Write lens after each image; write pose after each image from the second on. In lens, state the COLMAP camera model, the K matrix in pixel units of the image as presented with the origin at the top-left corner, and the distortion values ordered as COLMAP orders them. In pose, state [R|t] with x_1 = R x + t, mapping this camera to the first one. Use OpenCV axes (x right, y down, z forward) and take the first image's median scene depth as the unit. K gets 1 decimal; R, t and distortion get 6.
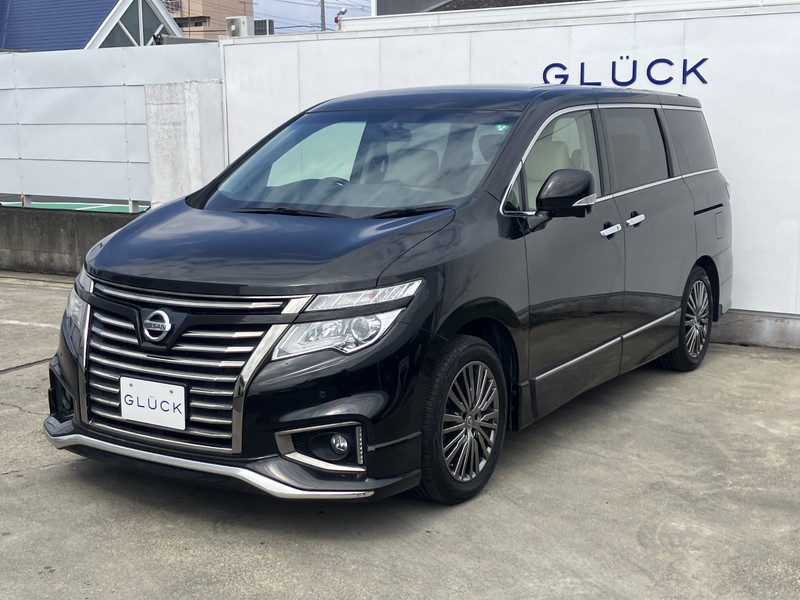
lens RADIAL K [[1085.5, 0, 400.0], [0, 1085.5, 300.0], [0, 0, 1]] dist [0.163546, -0.562560]
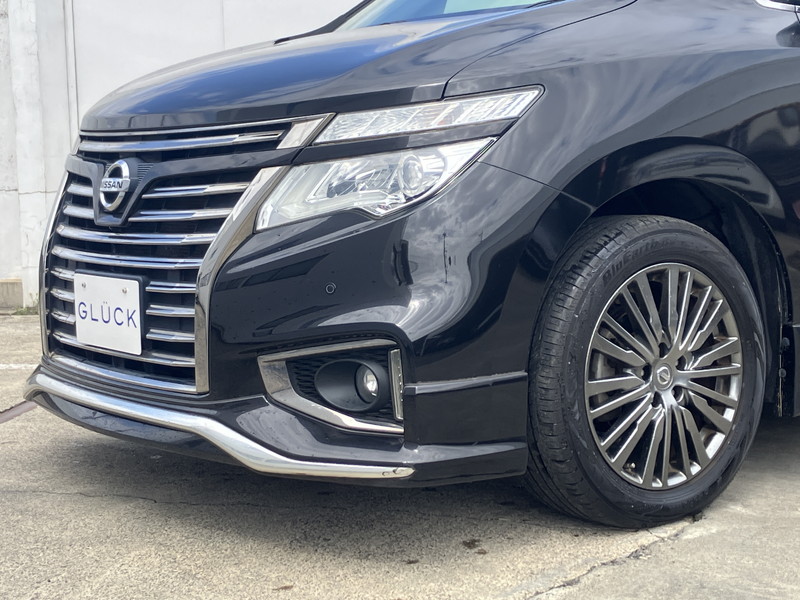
lens RADIAL K [[1425.7, 0, 385.0], [0, 1425.7, 300.0], [0, 0, 1]] dist [0.164530, -0.013490]
pose [[0.932259, 0.013604, -0.361536, 0.193738], [-0.031025, 0.998618, -0.042426, 0.109829], [0.360459, 0.050769, 0.931393, 0.299952]]
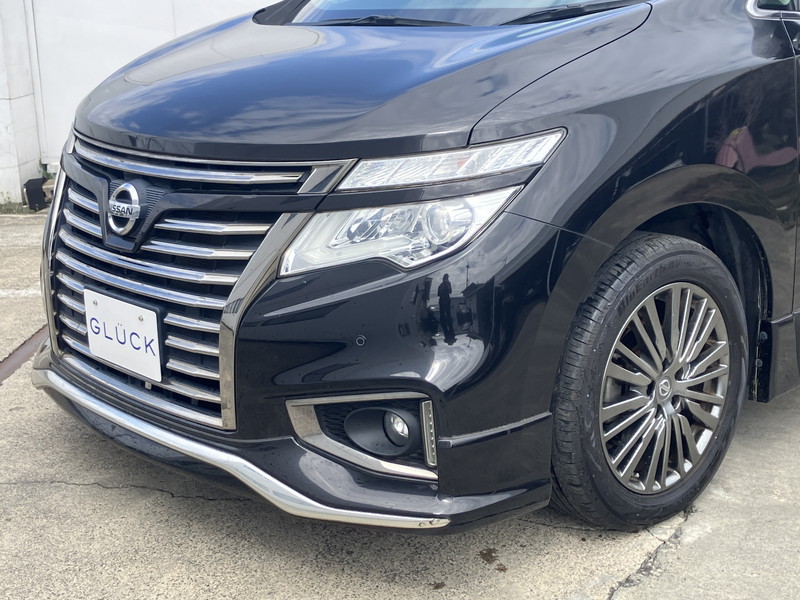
lens RADIAL K [[1178.4, 0, 386.5], [0, 1178.4, 301.2], [0, 0, 1]] dist [0.127220, -0.133332]
pose [[0.960175, 0.041282, -0.276333, 0.095551], [-0.010475, 0.993648, 0.112047, -0.000667], [0.279203, -0.104690, 0.954508, 0.385875]]
